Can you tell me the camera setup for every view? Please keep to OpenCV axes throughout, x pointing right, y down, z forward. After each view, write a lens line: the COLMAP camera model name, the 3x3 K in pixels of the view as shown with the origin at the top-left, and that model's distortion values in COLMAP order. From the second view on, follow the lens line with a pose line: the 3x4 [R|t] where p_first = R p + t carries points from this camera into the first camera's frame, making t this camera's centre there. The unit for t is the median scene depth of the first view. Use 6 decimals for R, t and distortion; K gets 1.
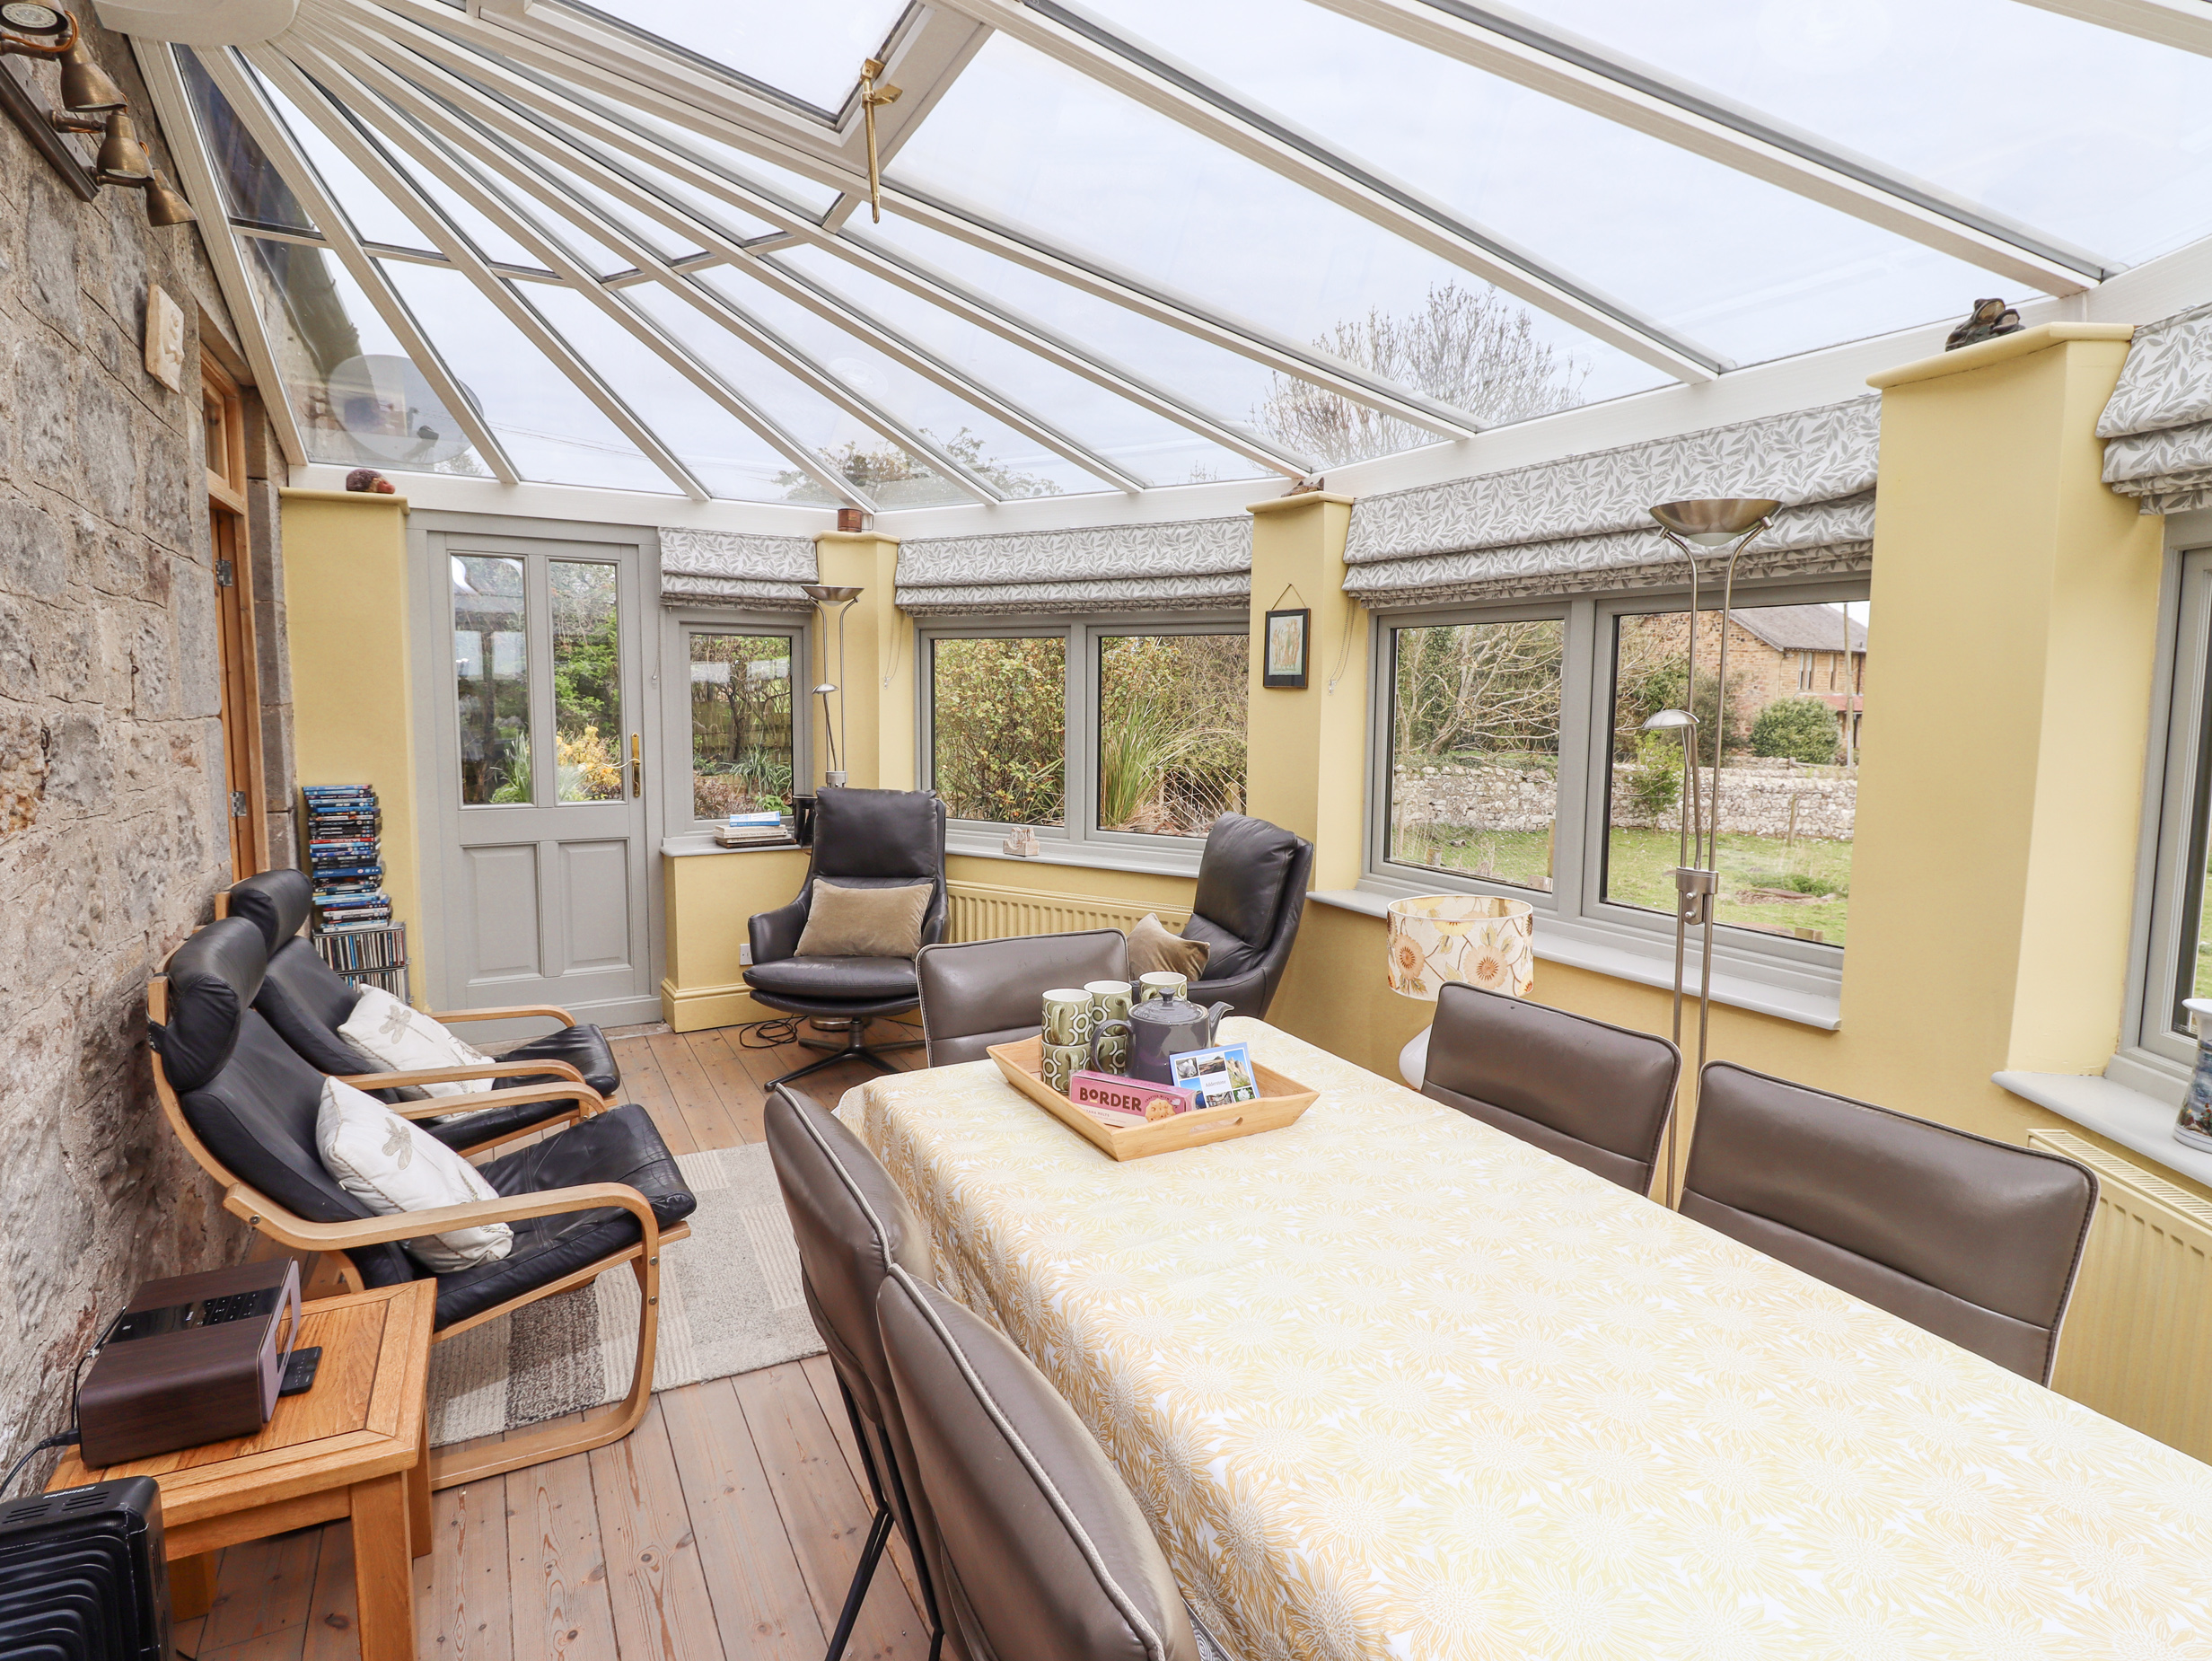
lens RADIAL K [[1152.9, 0, 1140.8], [0, 1152.9, 816.9], [0, 0, 1]] dist [-0.000089, -0.012249]
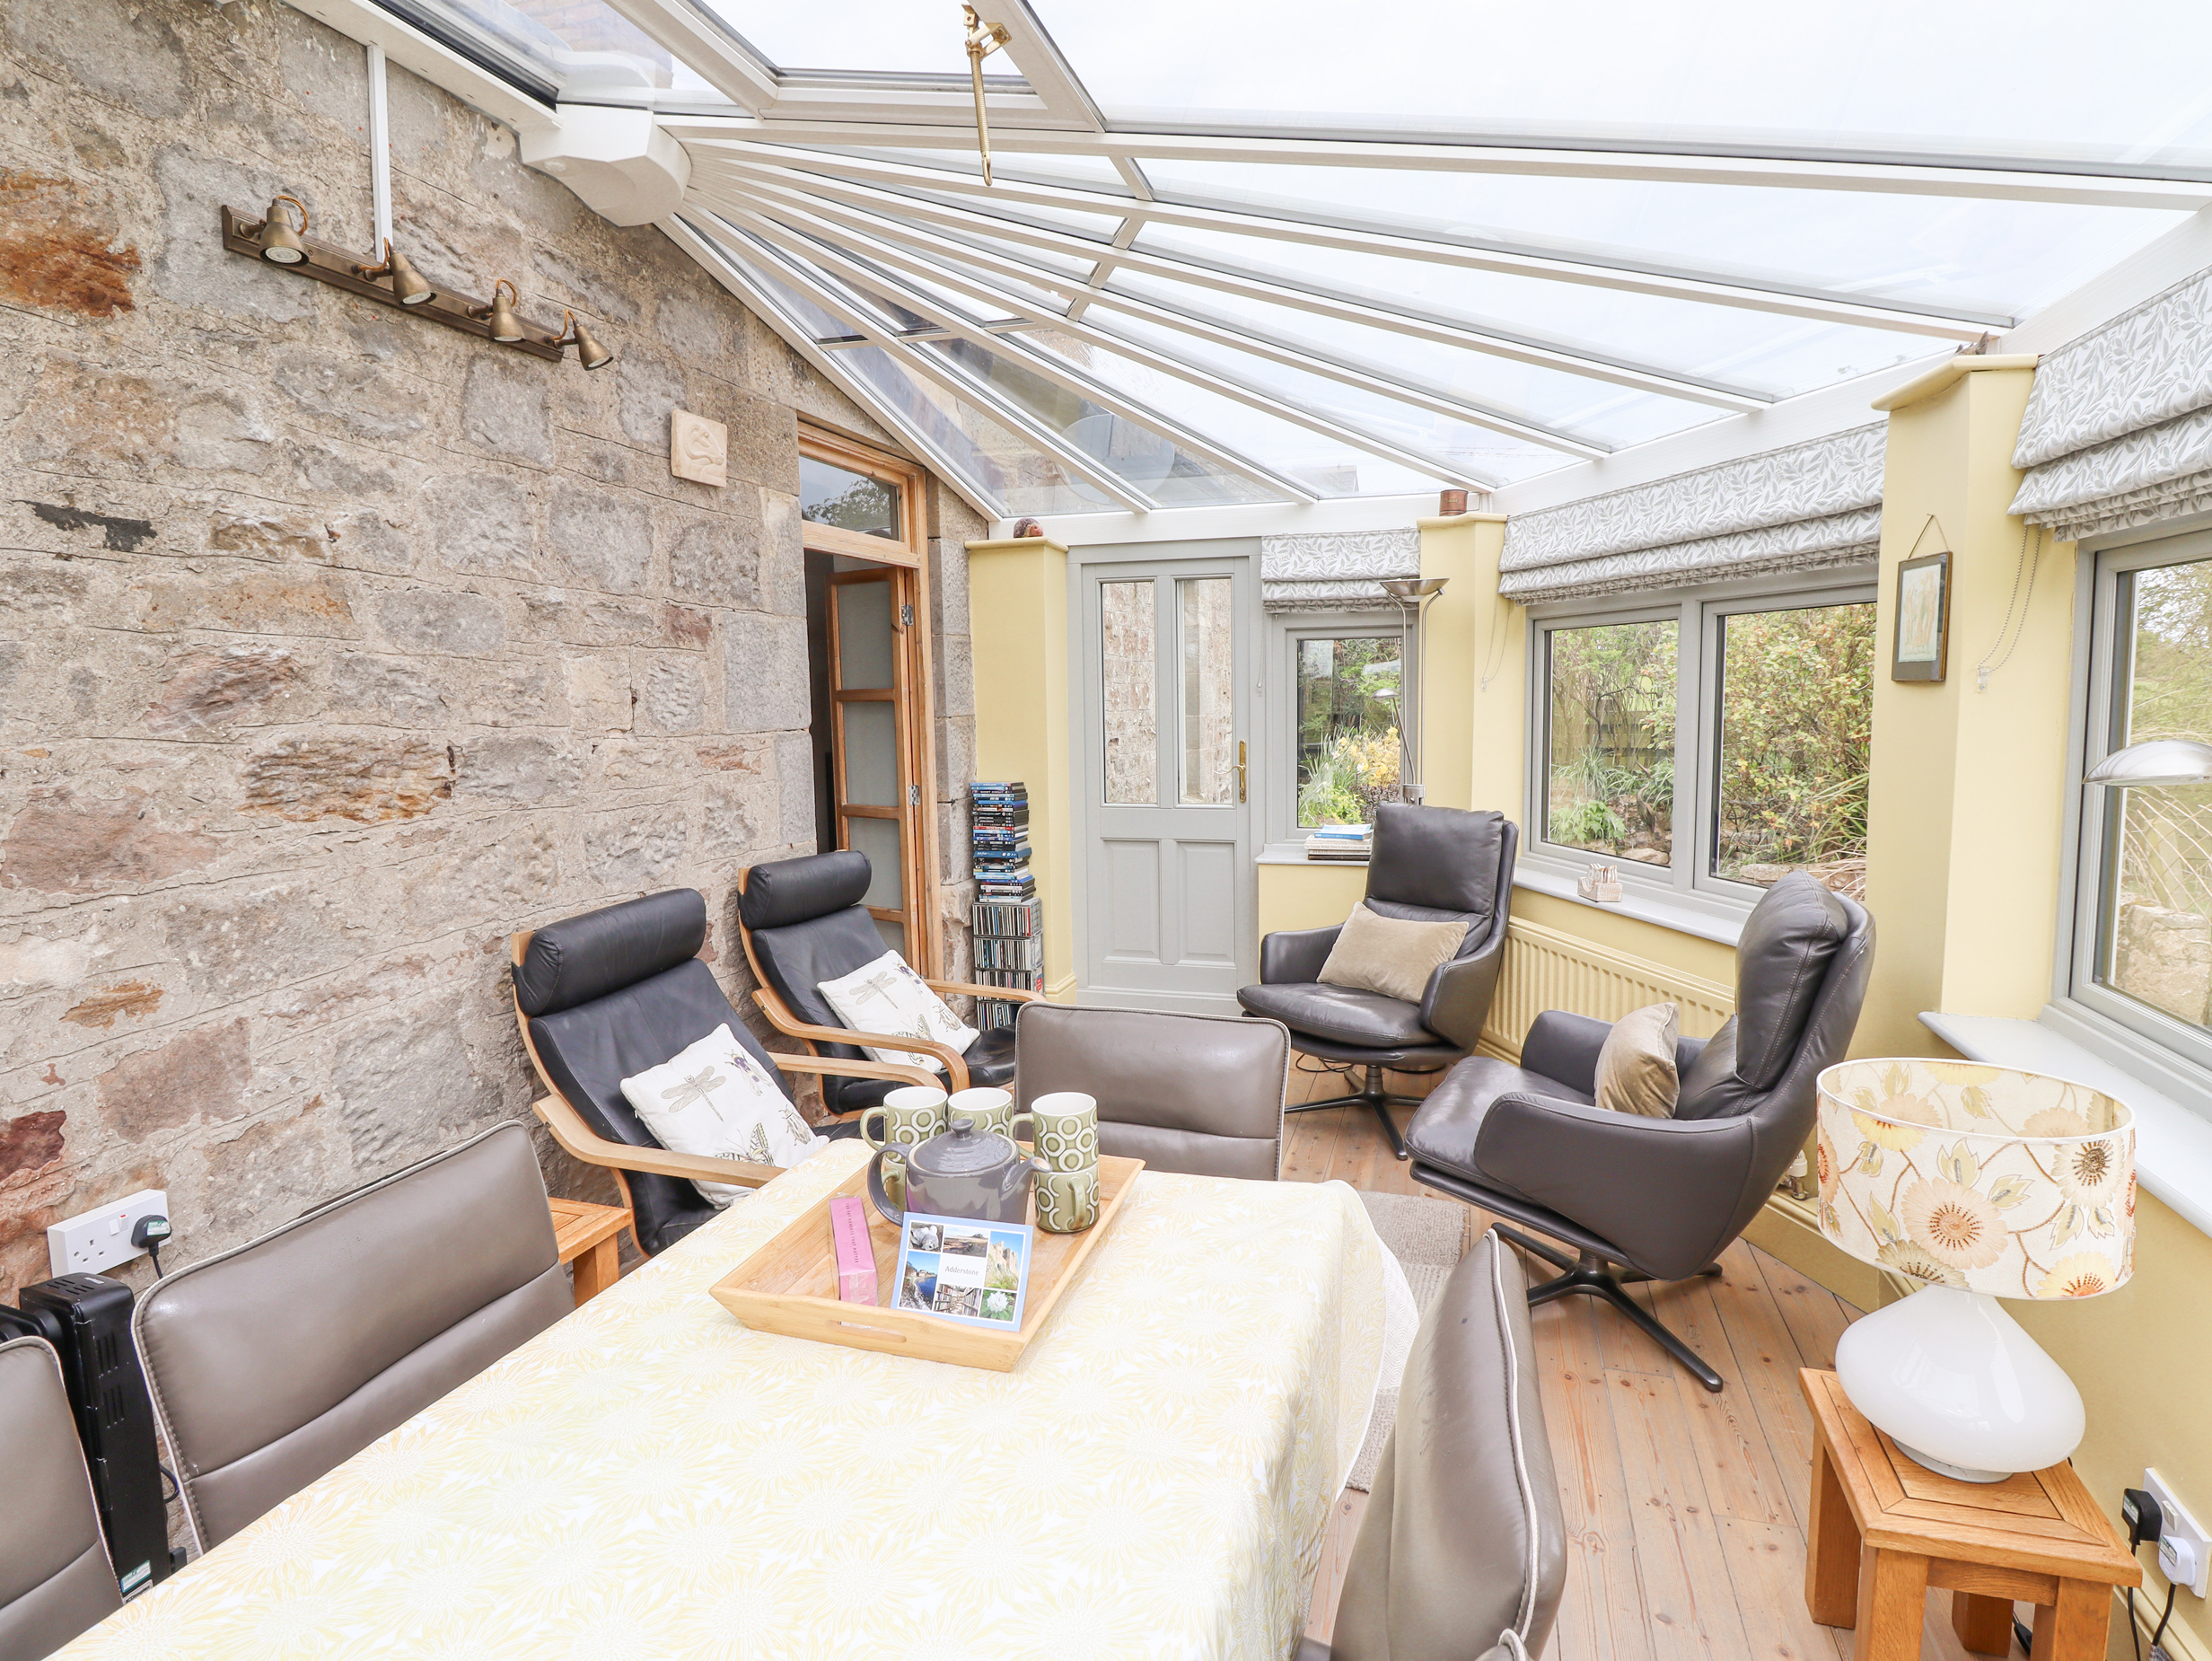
lens RADIAL K [[1152.9, 0, 1110.8], [0, 1152.9, 808.5], [0, 0, 1]] dist [-0.000089, -0.012249]
pose [[0.692865, 0.051569, -0.719221, 0.254505], [-0.054755, 0.998322, 0.018832, -0.028347], [0.718985, 0.026333, 0.694527, 0.233750]]
